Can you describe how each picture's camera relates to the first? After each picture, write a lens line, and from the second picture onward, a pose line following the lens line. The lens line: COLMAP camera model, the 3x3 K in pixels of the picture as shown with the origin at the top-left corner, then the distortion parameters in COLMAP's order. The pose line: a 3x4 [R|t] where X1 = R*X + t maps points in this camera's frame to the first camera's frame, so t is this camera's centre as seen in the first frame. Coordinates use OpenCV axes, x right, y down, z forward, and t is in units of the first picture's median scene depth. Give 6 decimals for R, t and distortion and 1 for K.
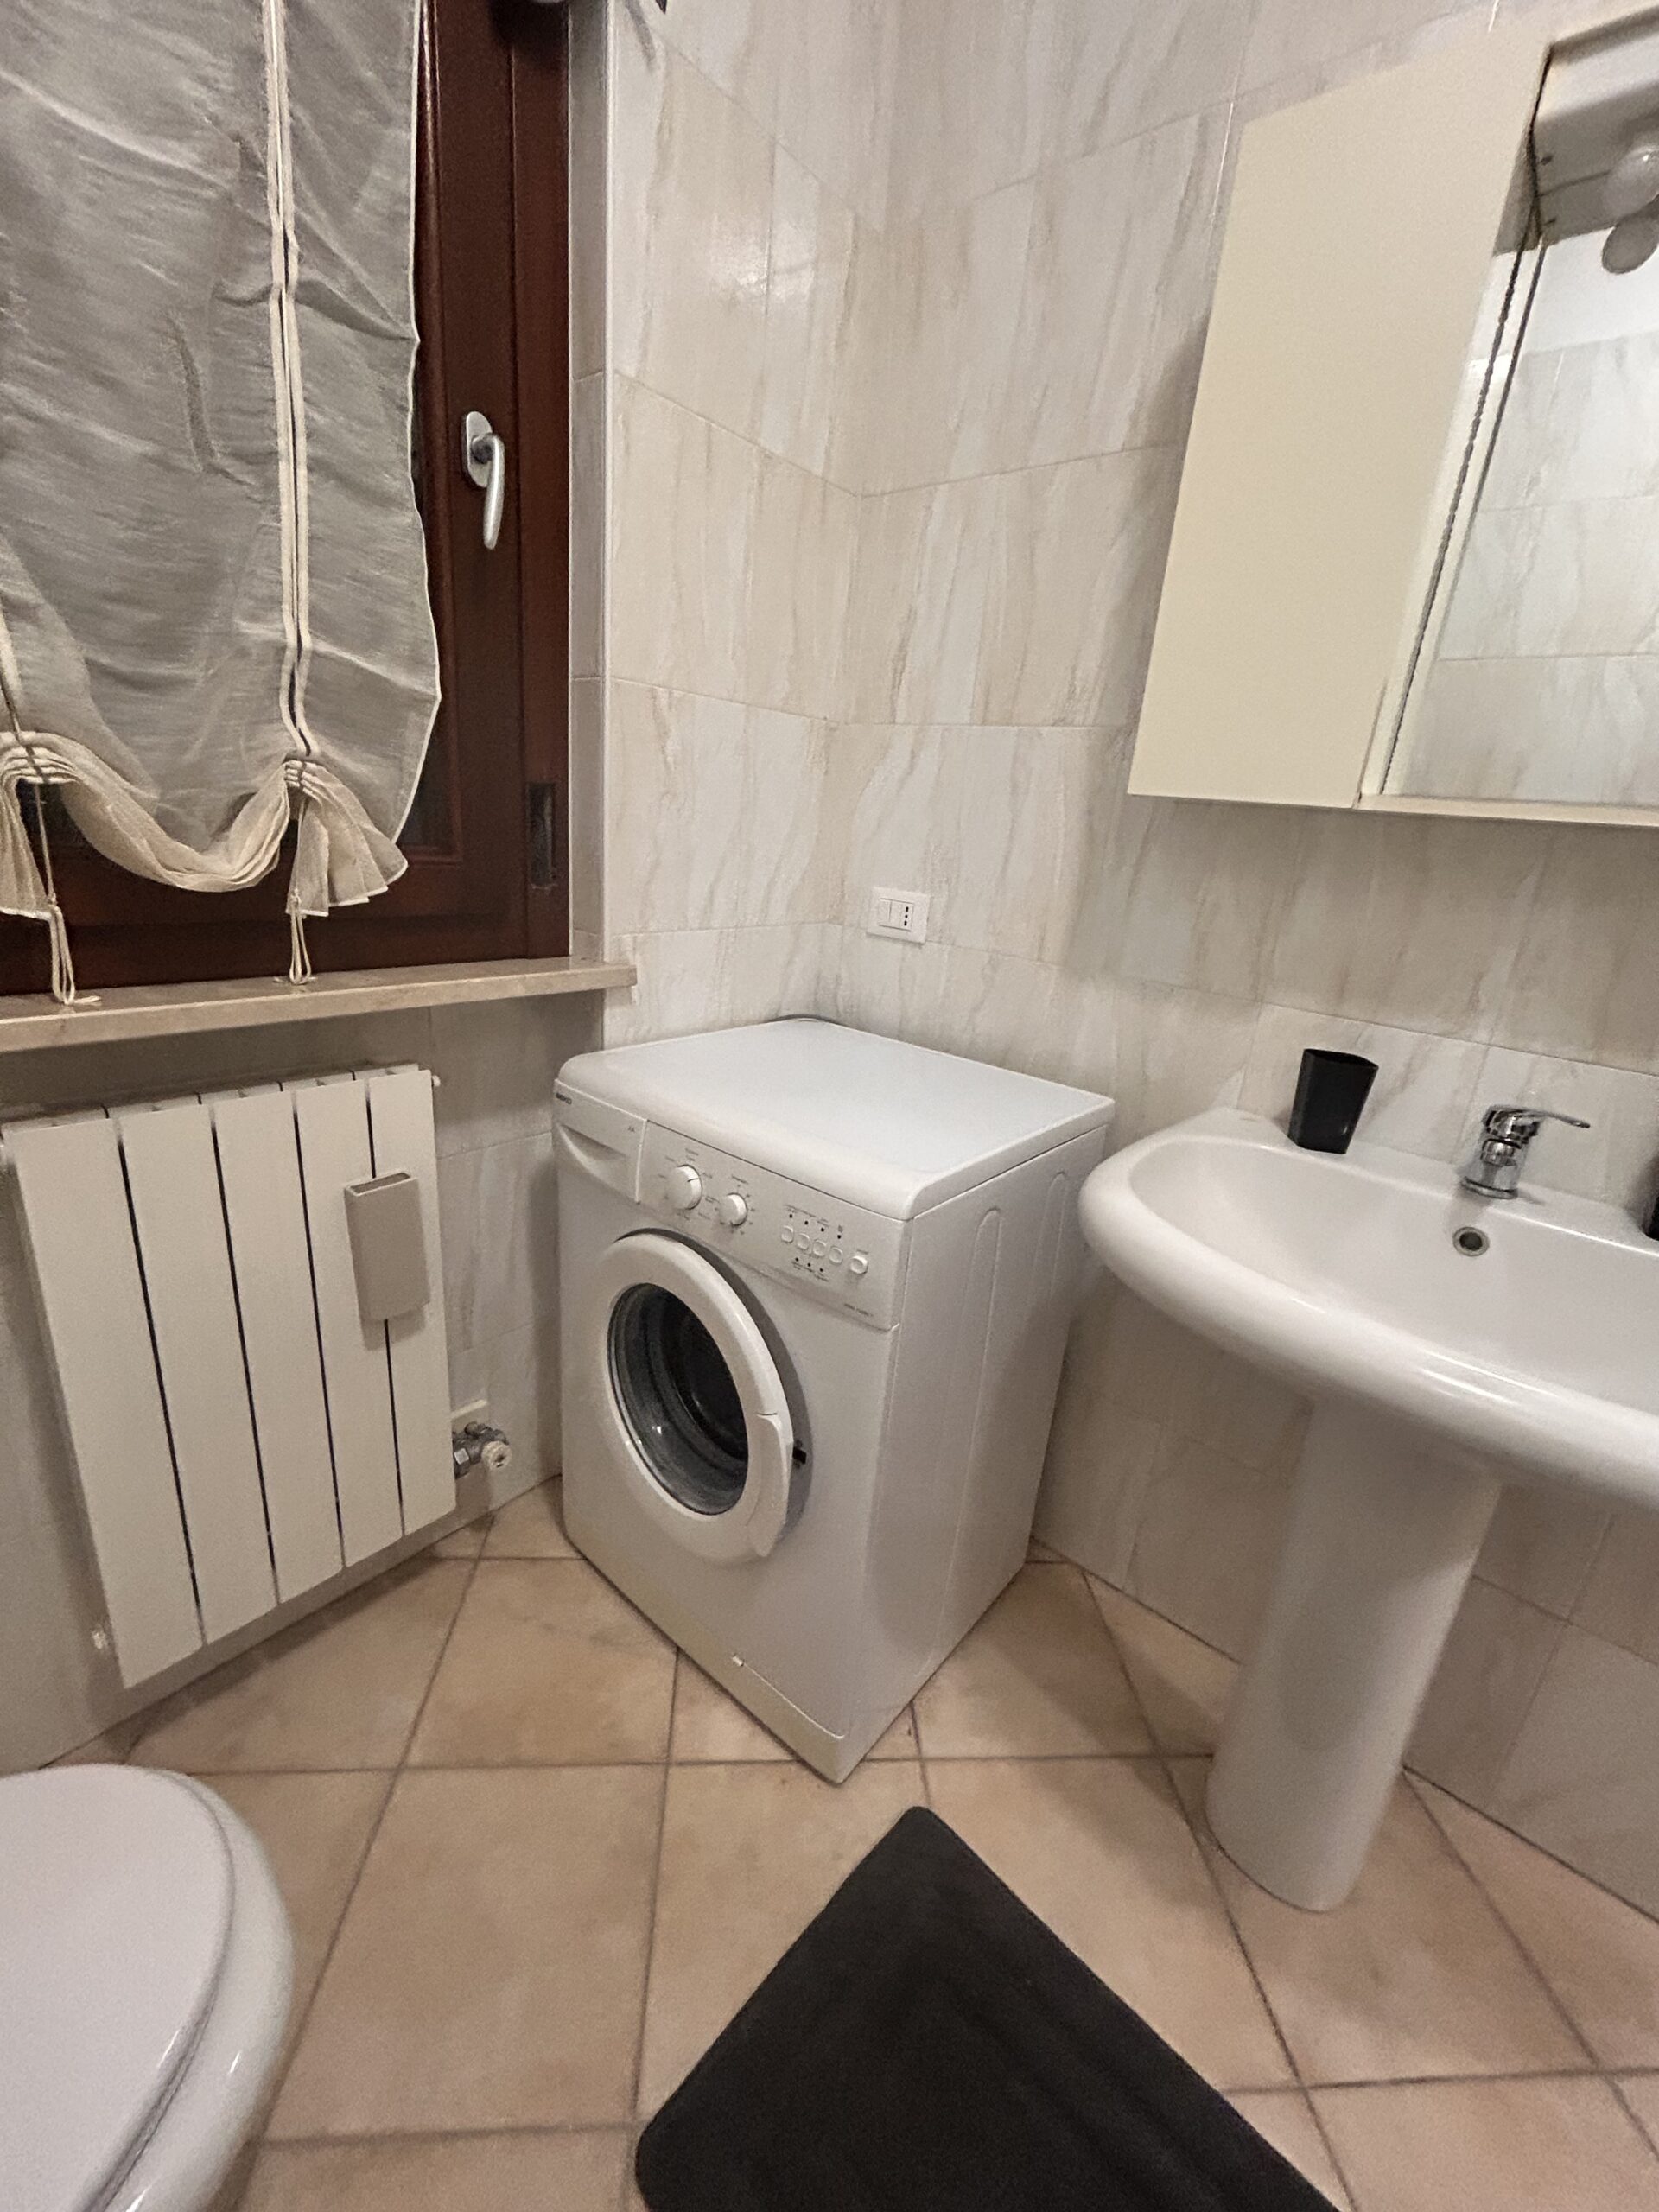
lens RADIAL K [[879.4, 0, 825.9], [0, 879.4, 1111.0], [0, 0, 1]] dist [-0.007612, 0.000435]
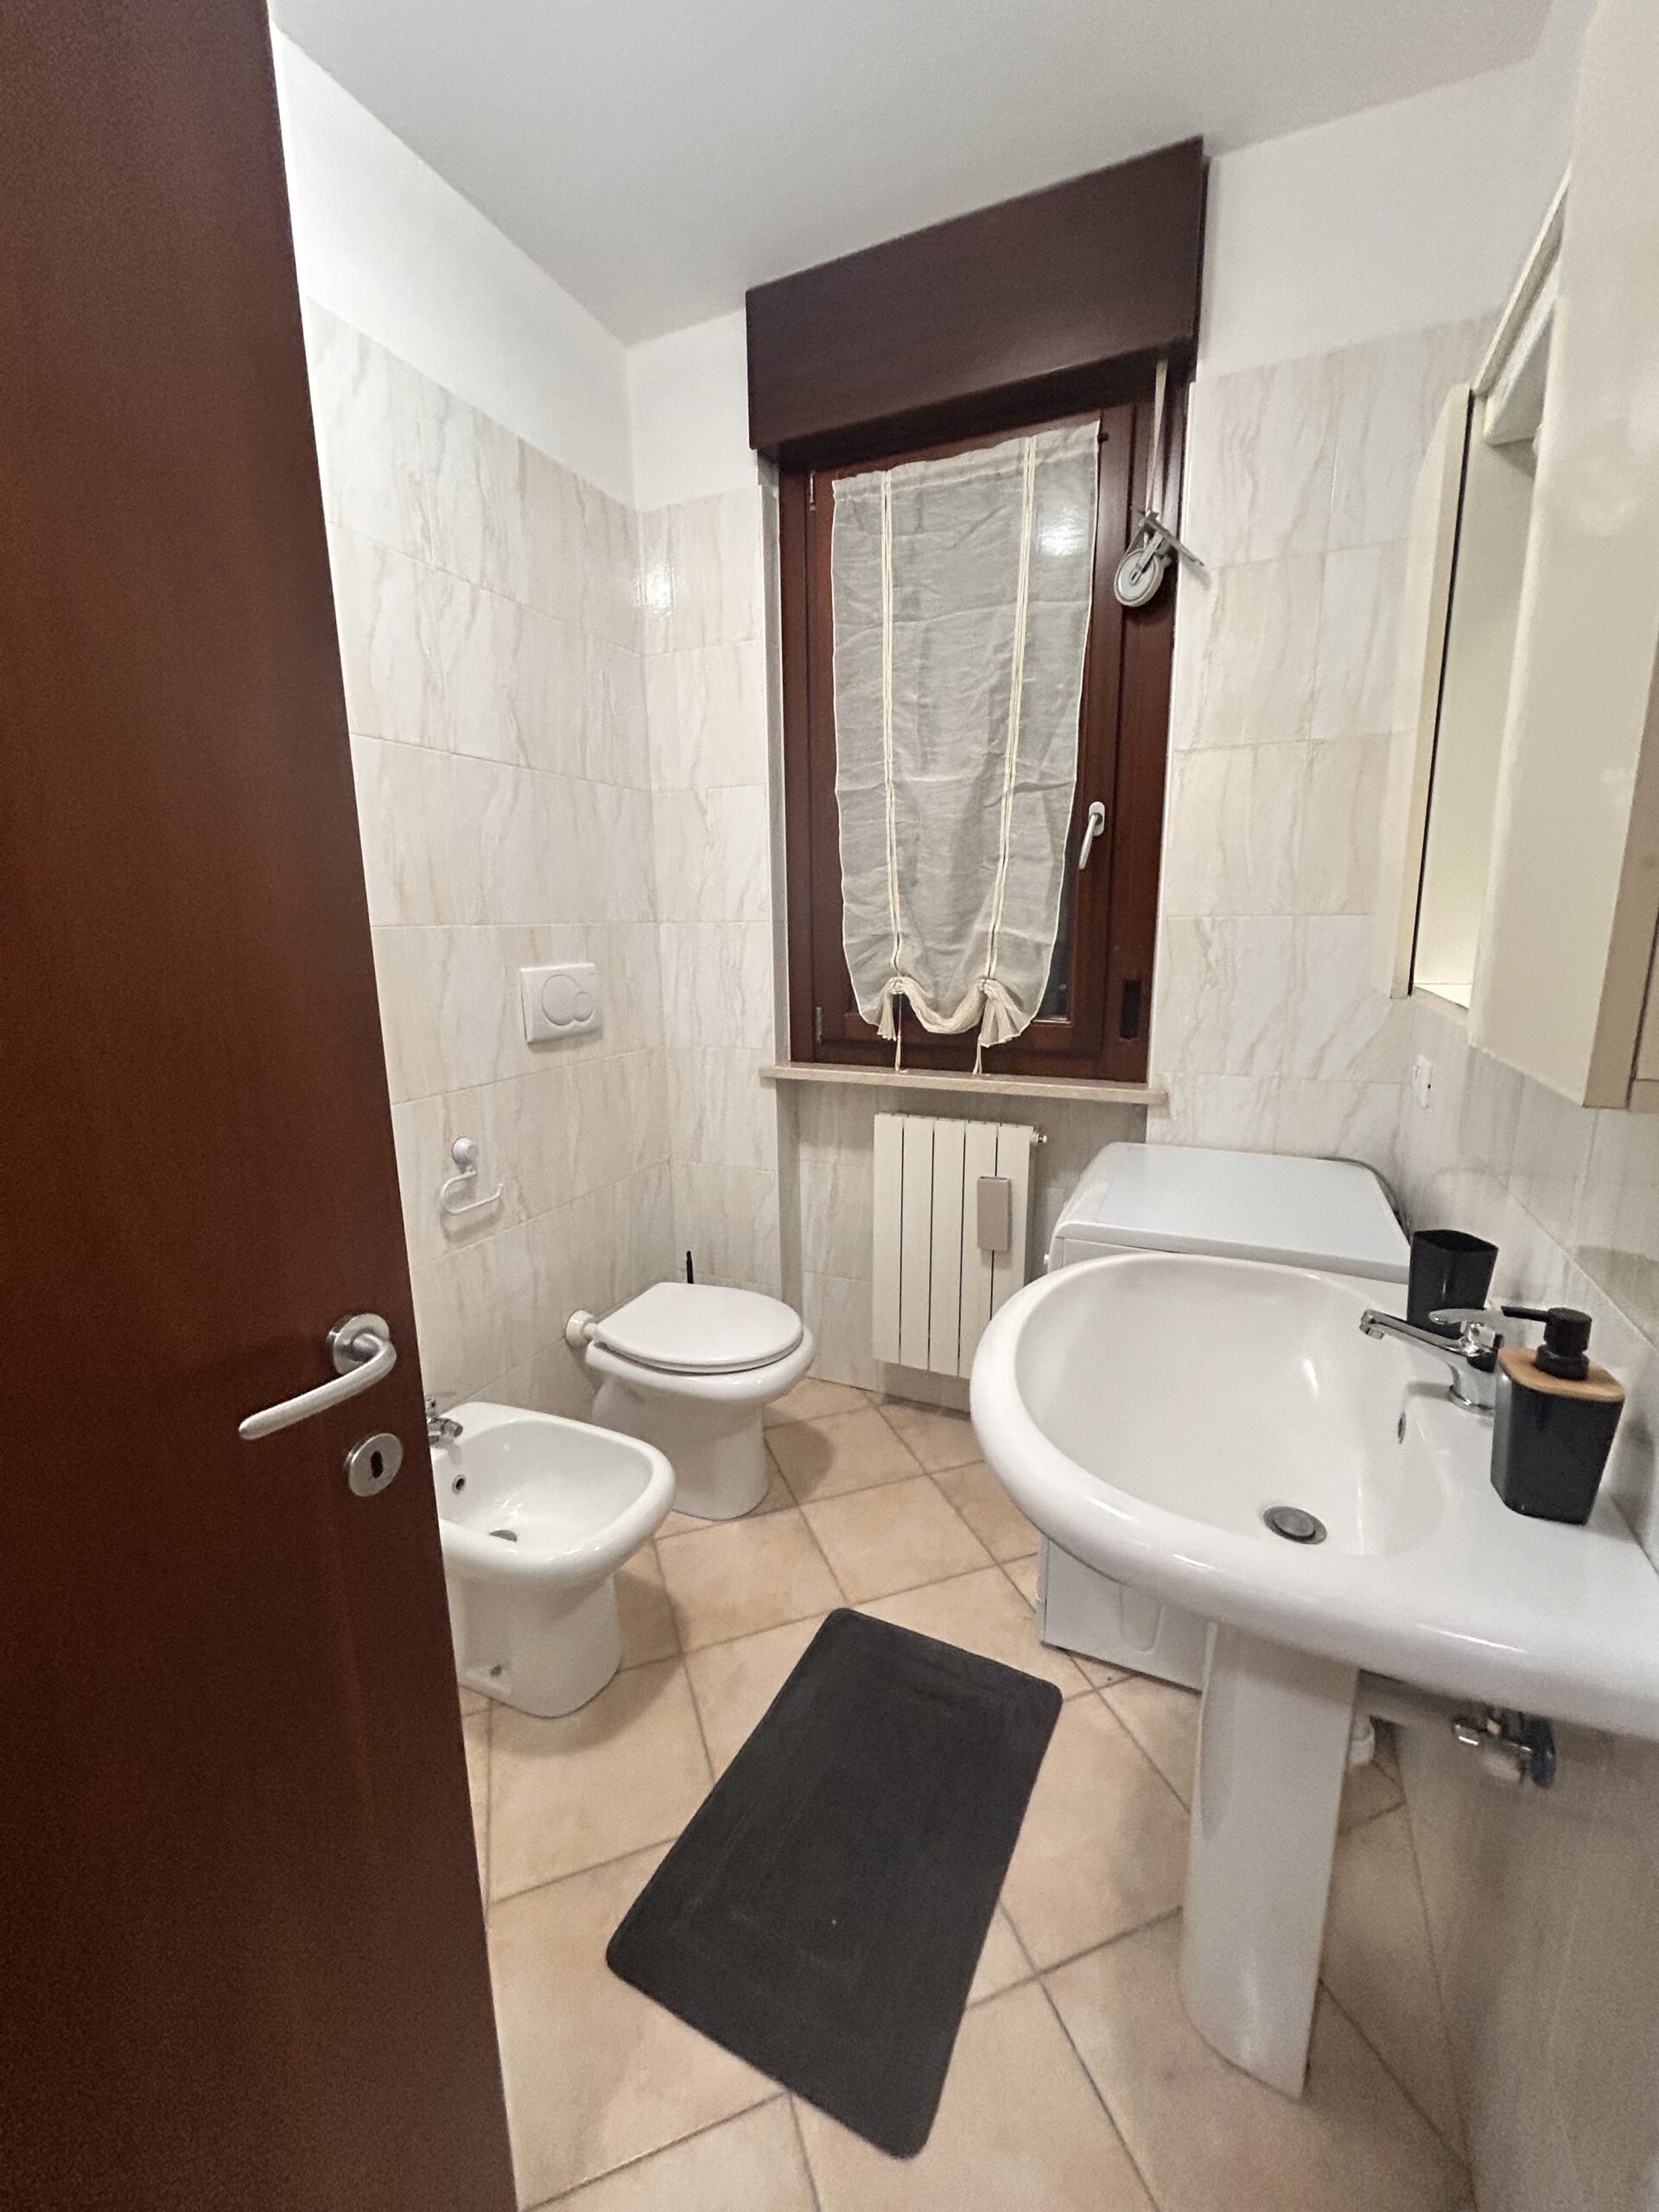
lens RADIAL K [[895.3, 0, 829.0], [0, 895.3, 1103.5], [0, 0, 1]] dist [0.001179, 0.000226]
pose [[0.272342, 0.122852, -0.954326, 1.412515], [-0.262657, 0.963639, 0.049095, -0.091134], [0.925657, 0.237289, 0.294707, 0.016097]]
